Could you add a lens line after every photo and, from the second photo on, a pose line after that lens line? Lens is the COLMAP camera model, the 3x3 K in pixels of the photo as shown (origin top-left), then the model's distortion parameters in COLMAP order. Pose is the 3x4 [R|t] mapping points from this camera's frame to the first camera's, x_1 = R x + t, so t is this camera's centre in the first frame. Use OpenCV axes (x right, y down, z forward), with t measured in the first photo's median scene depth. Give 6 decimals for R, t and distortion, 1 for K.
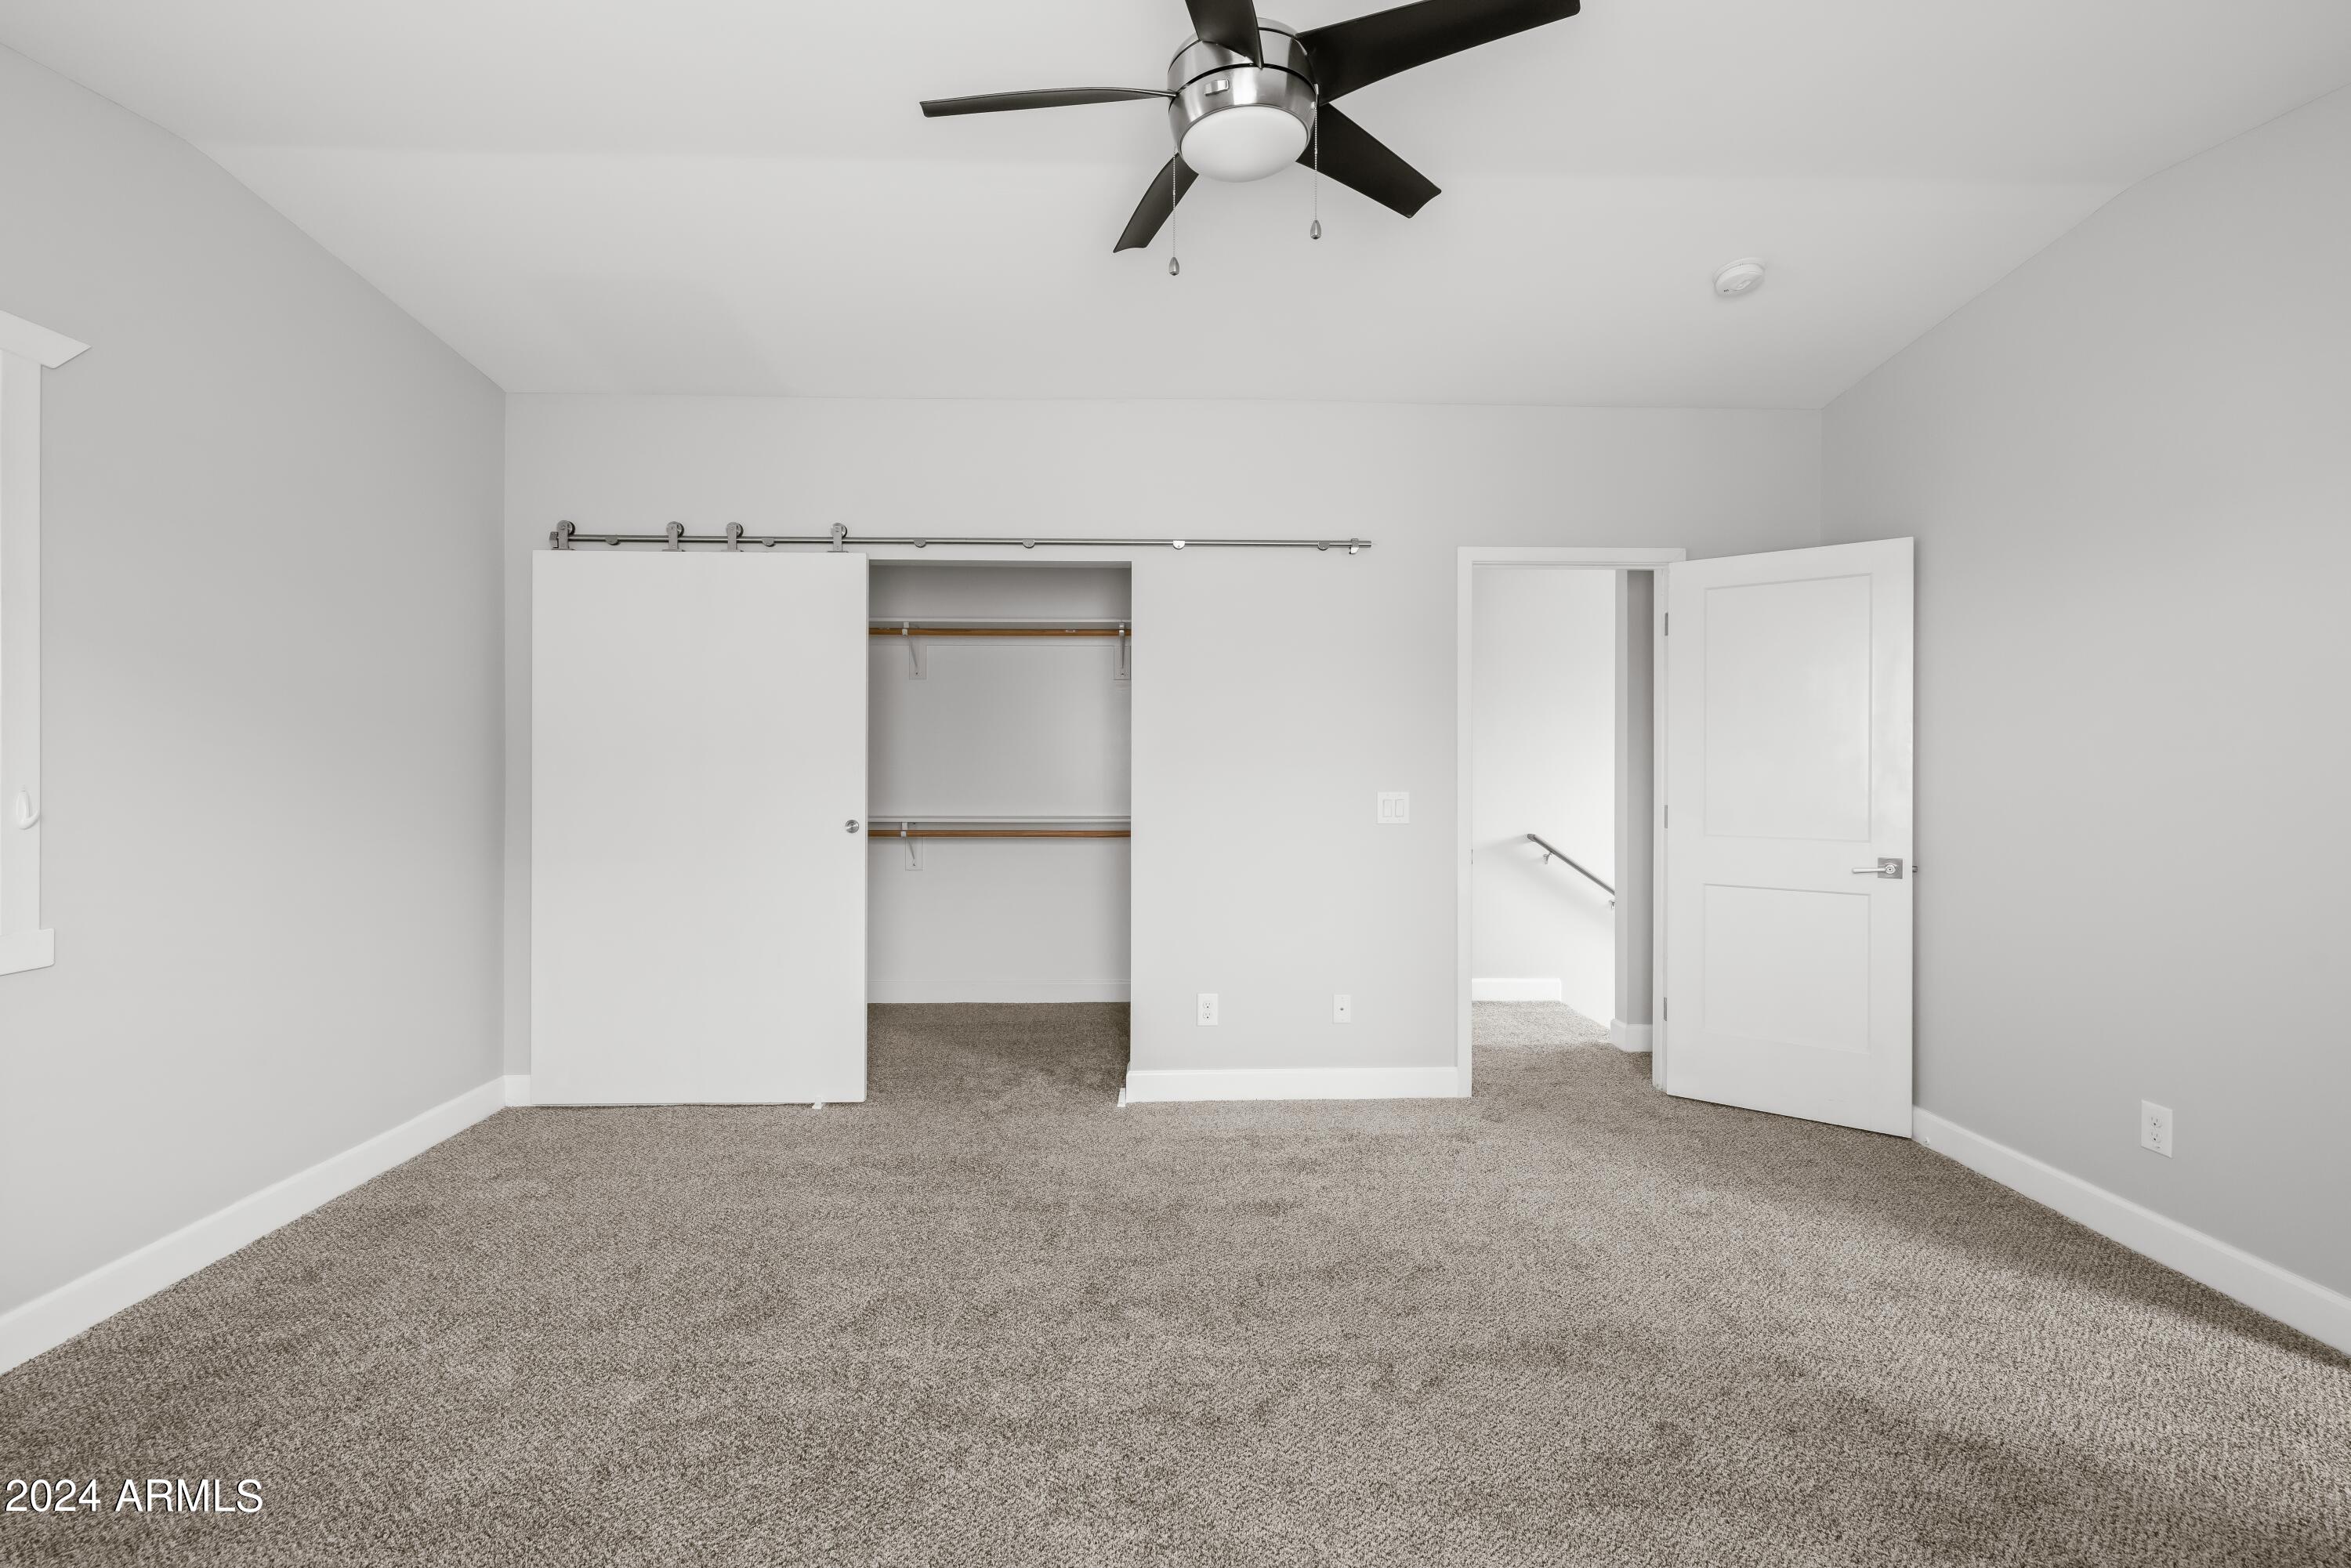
lens RADIAL K [[1036.9, 0, 1176.7], [0, 1036.9, 773.7], [0, 0, 1]] dist [0.002353, -0.000329]
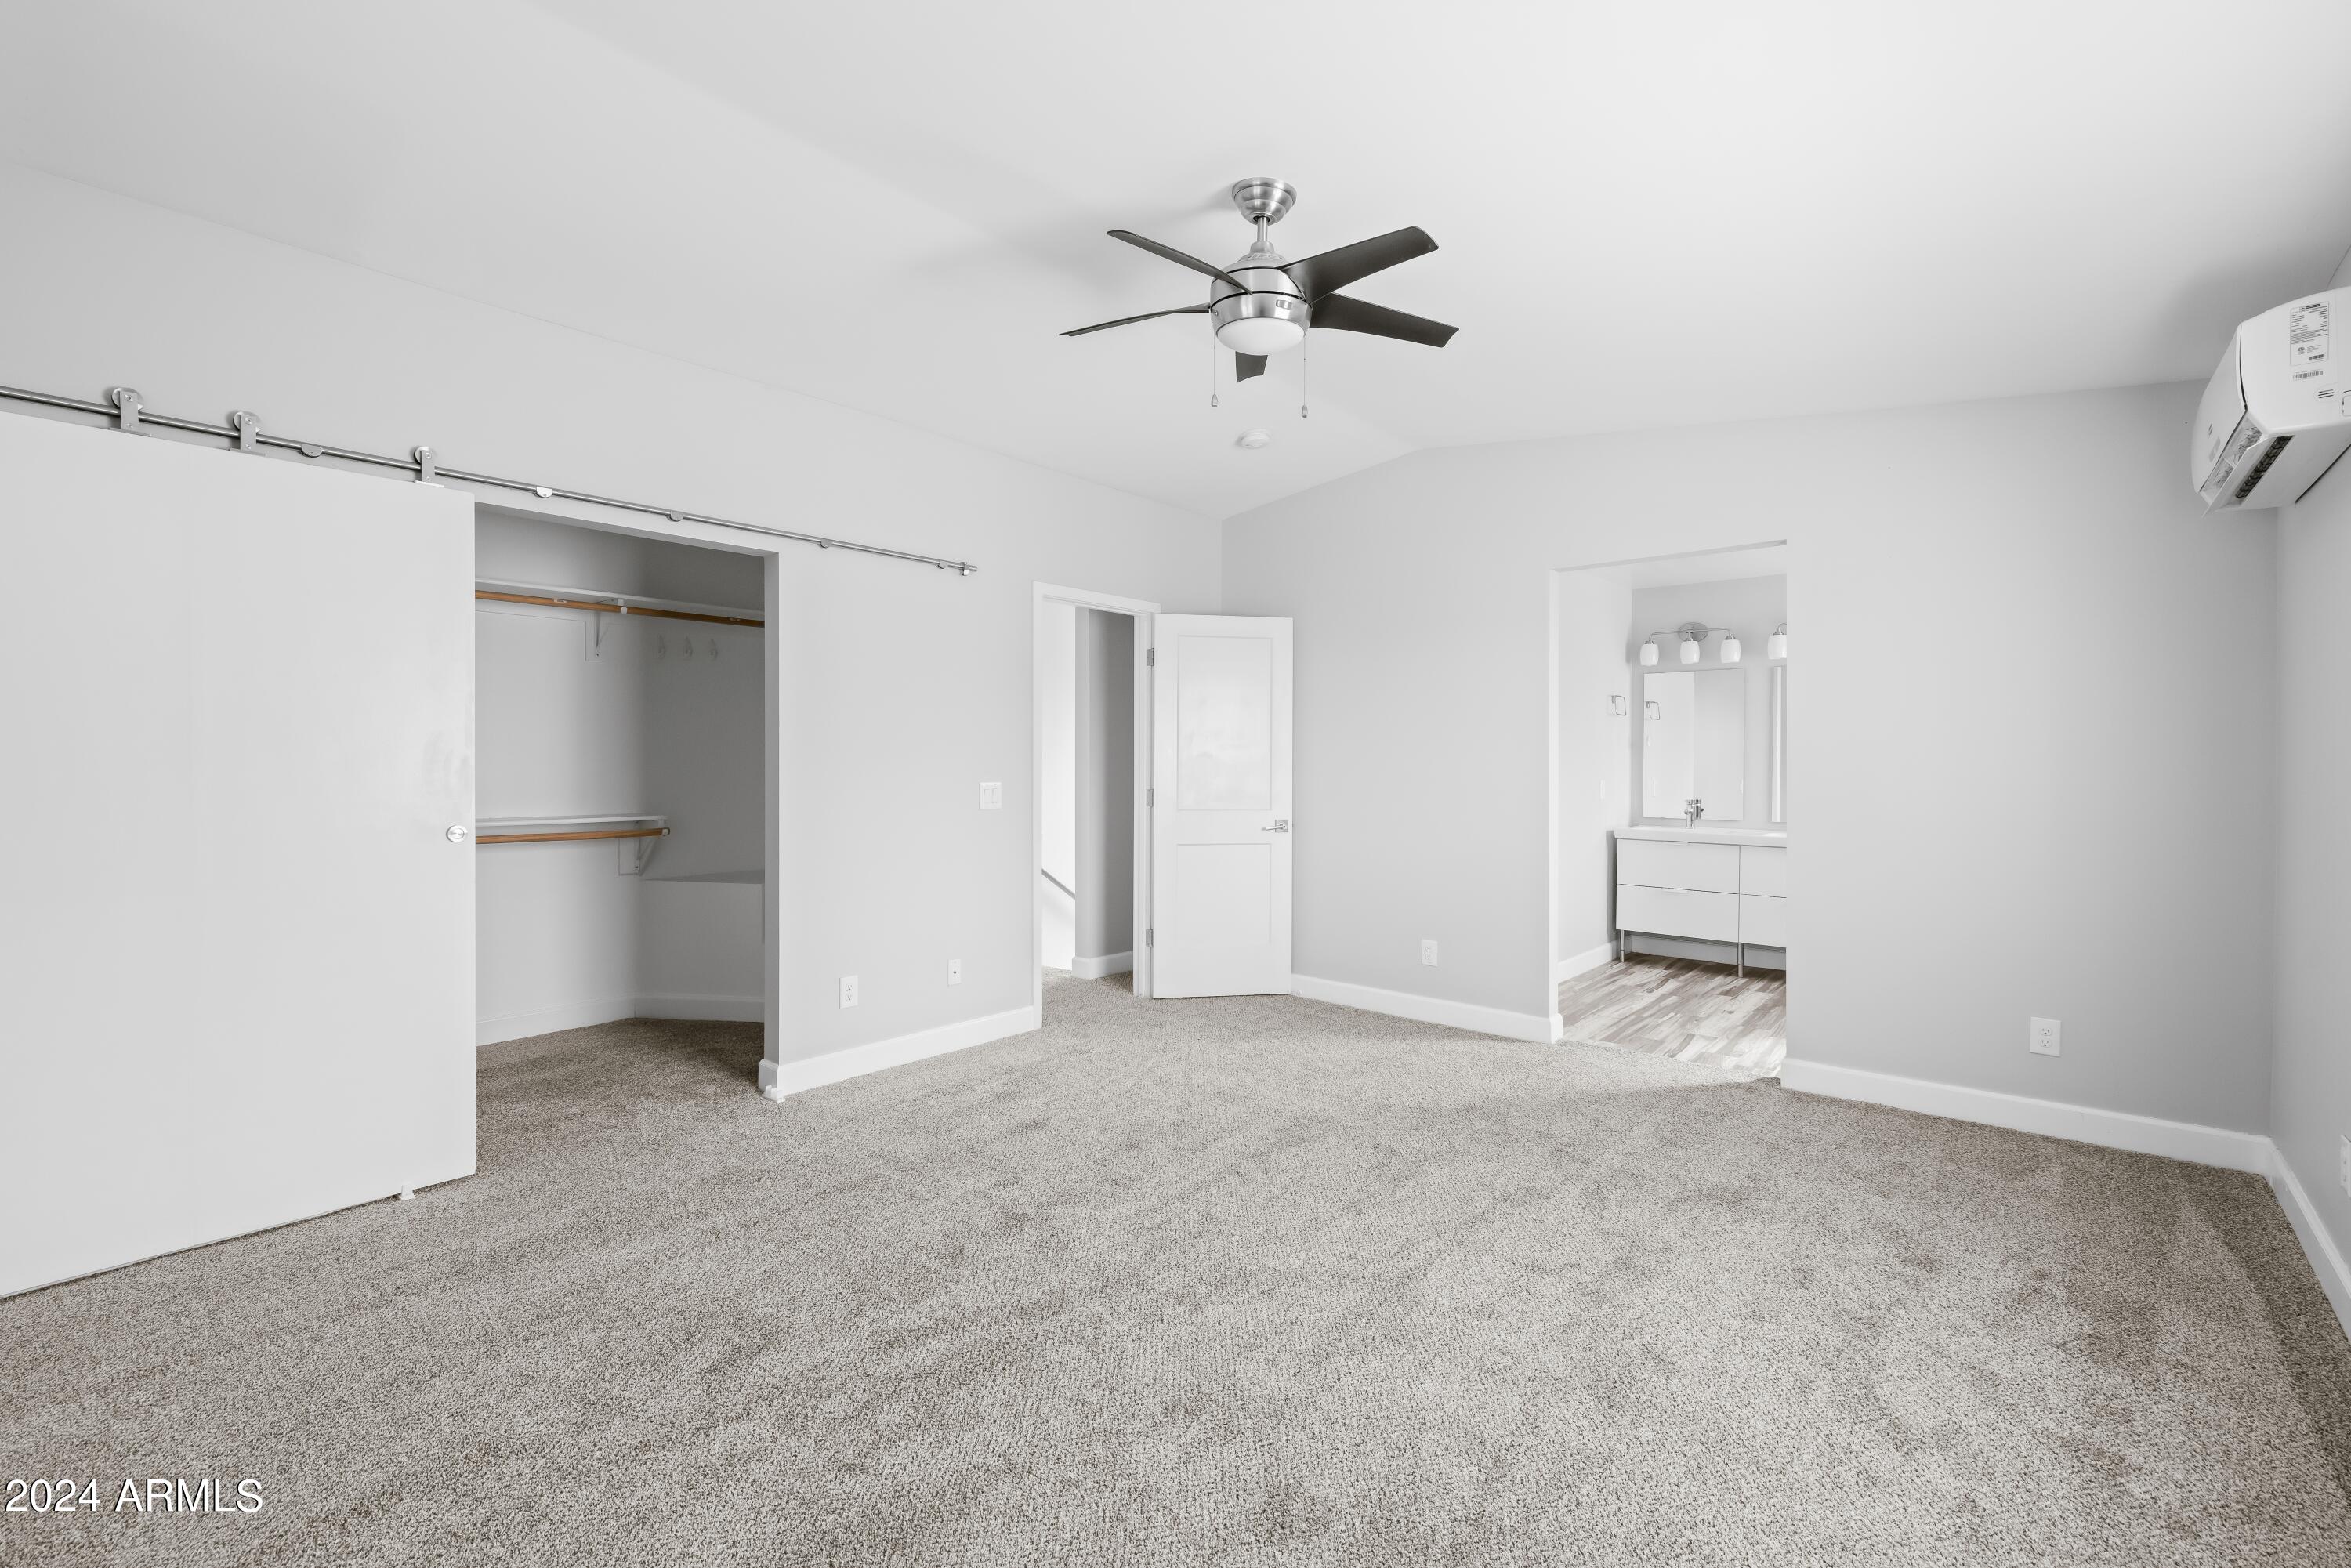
lens RADIAL K [[1036.9, 0, 1183.8], [0, 1036.9, 779.8], [0, 0, 1]] dist [0.002353, -0.000329]
pose [[0.665359, -0.010092, 0.746455, -0.567531], [0.000317, 0.999912, 0.013237, -0.000615], [-0.746523, -0.008571, 0.665304, 0.055797]]
